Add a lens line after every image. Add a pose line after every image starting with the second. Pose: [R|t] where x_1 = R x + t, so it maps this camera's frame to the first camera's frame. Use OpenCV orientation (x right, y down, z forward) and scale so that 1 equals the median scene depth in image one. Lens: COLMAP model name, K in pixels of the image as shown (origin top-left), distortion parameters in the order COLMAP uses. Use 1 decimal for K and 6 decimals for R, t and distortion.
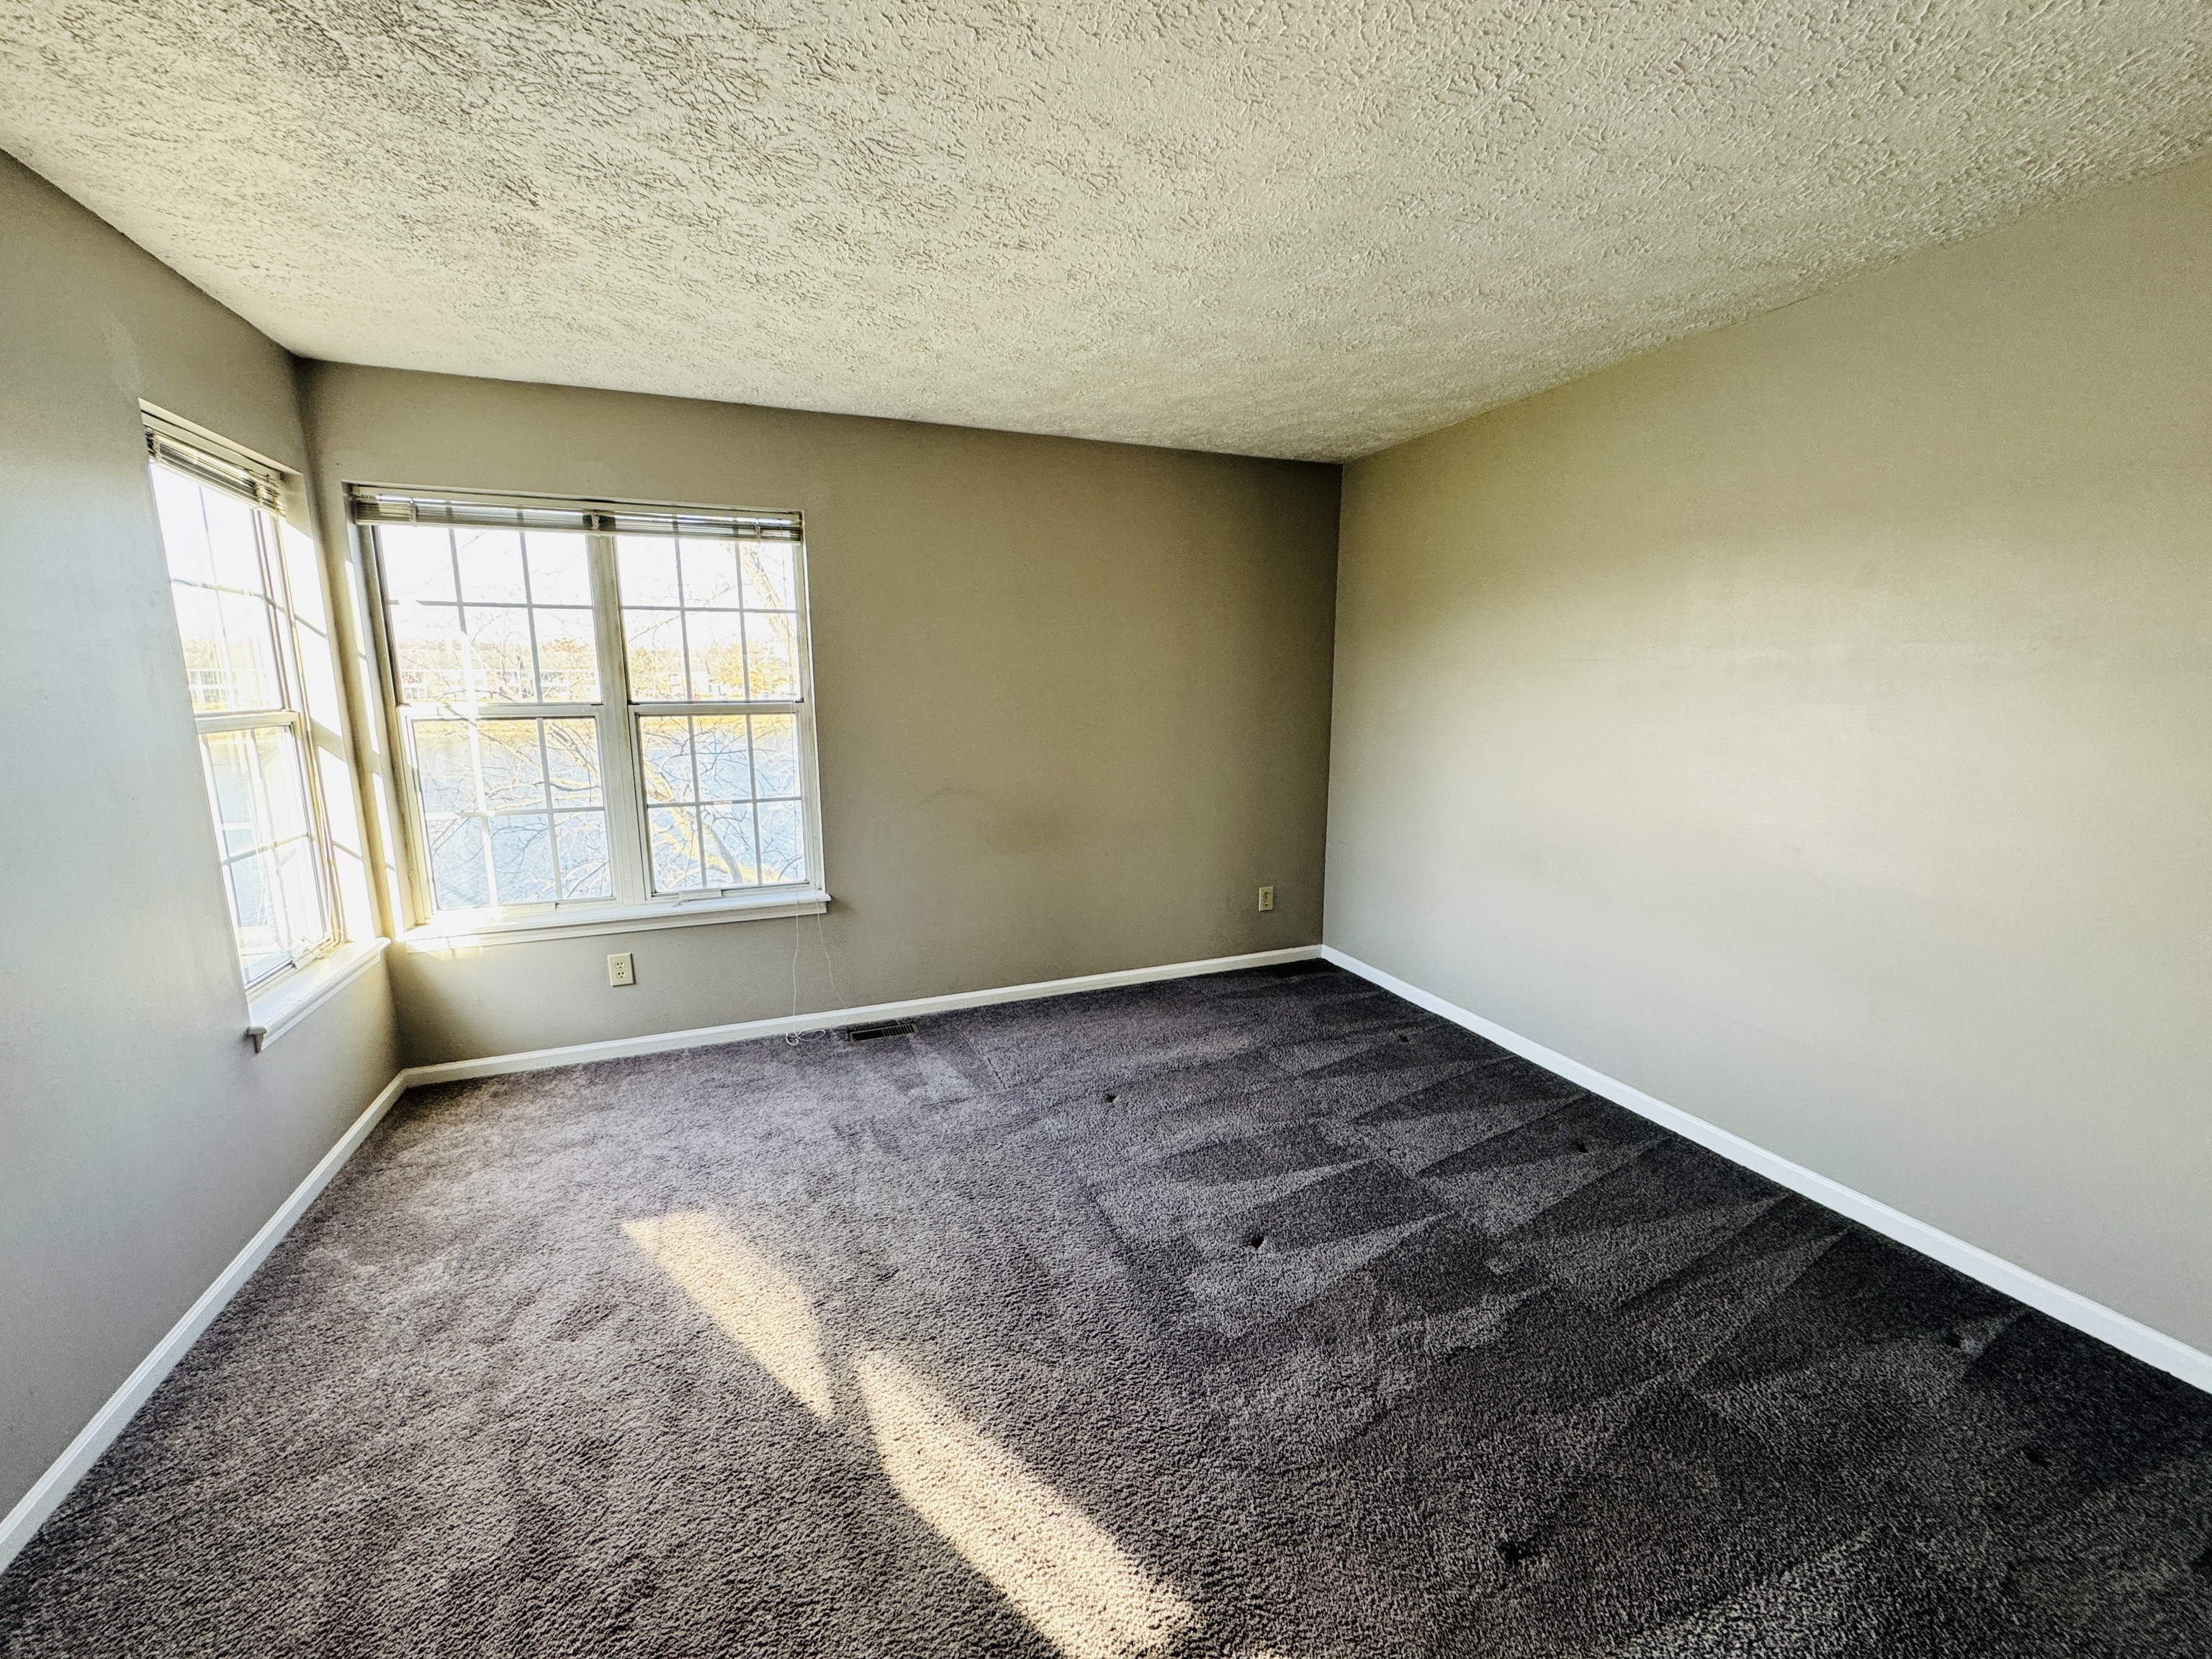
lens RADIAL K [[879.4, 0, 1106.0], [0, 879.4, 829.5], [0, 0, 1]] dist [-0.002638, -0.000087]
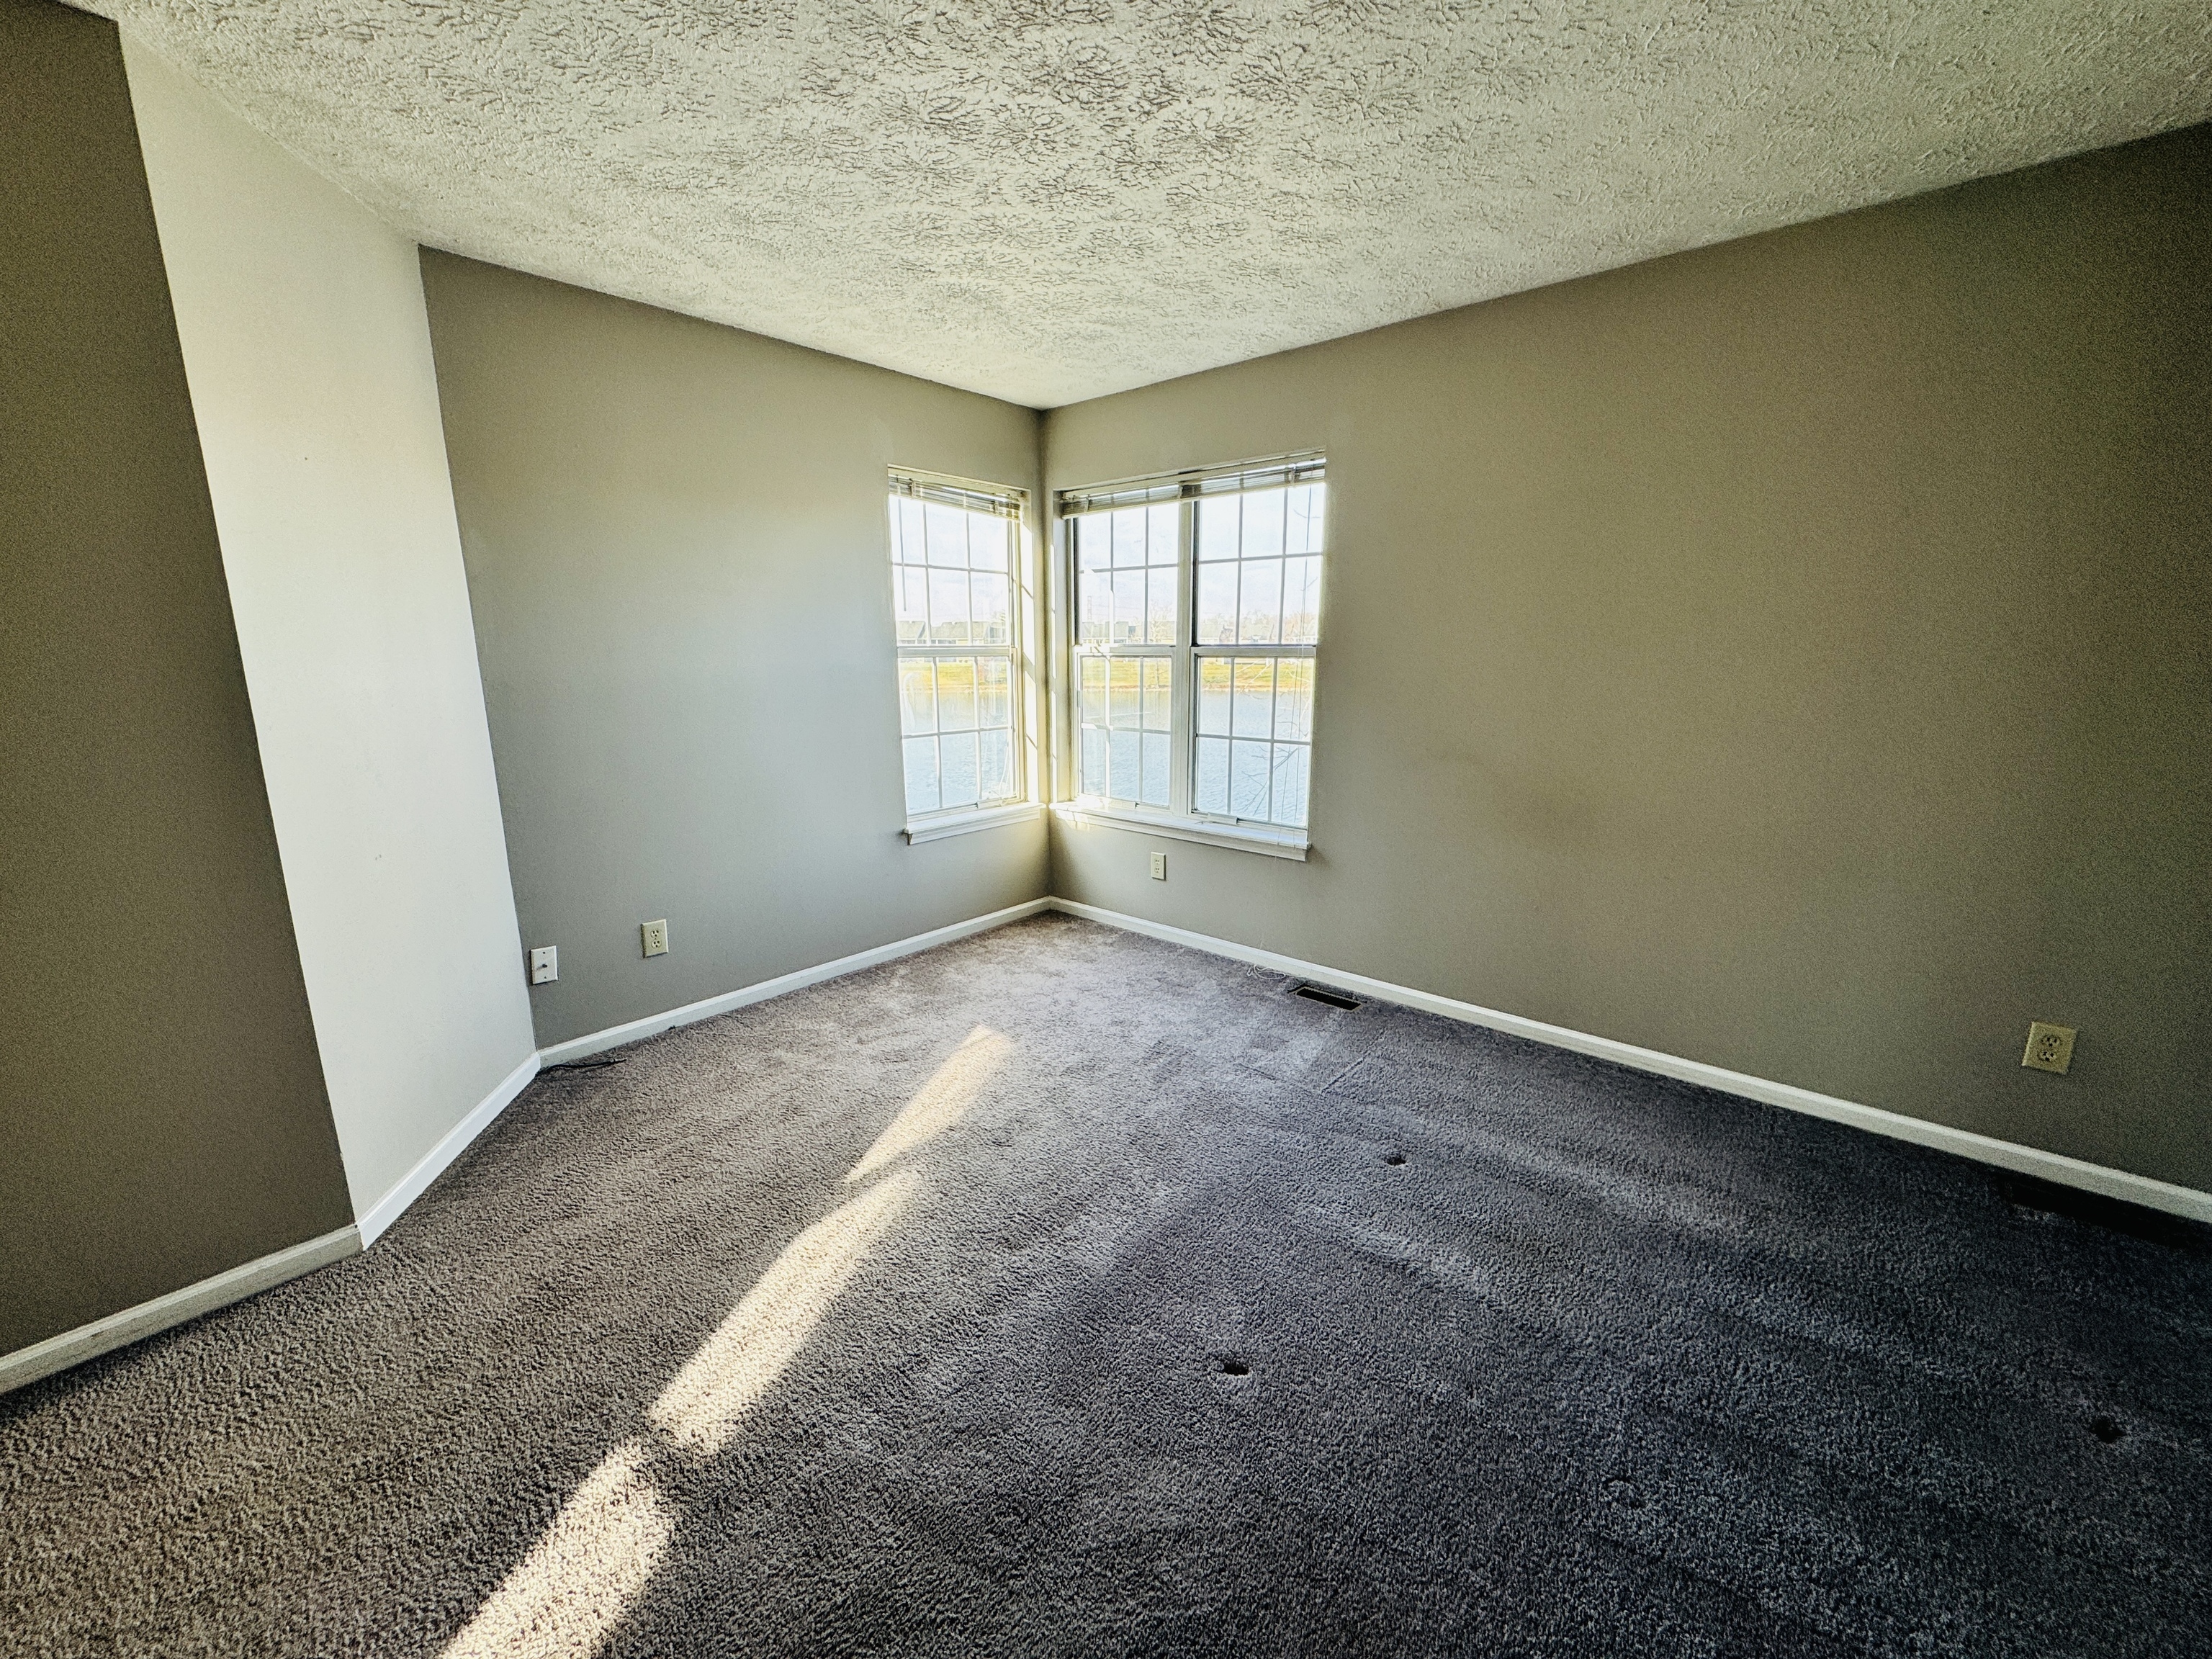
lens RADIAL K [[879.4, 0, 1106.0], [0, 879.4, 829.5], [0, 0, 1]] dist [-0.002638, -0.000087]
pose [[0.447630, 0.184669, -0.874943, 0.527912], [-0.150982, 0.980004, 0.129600, -0.041281], [0.881381, 0.074087, 0.466560, 0.405175]]
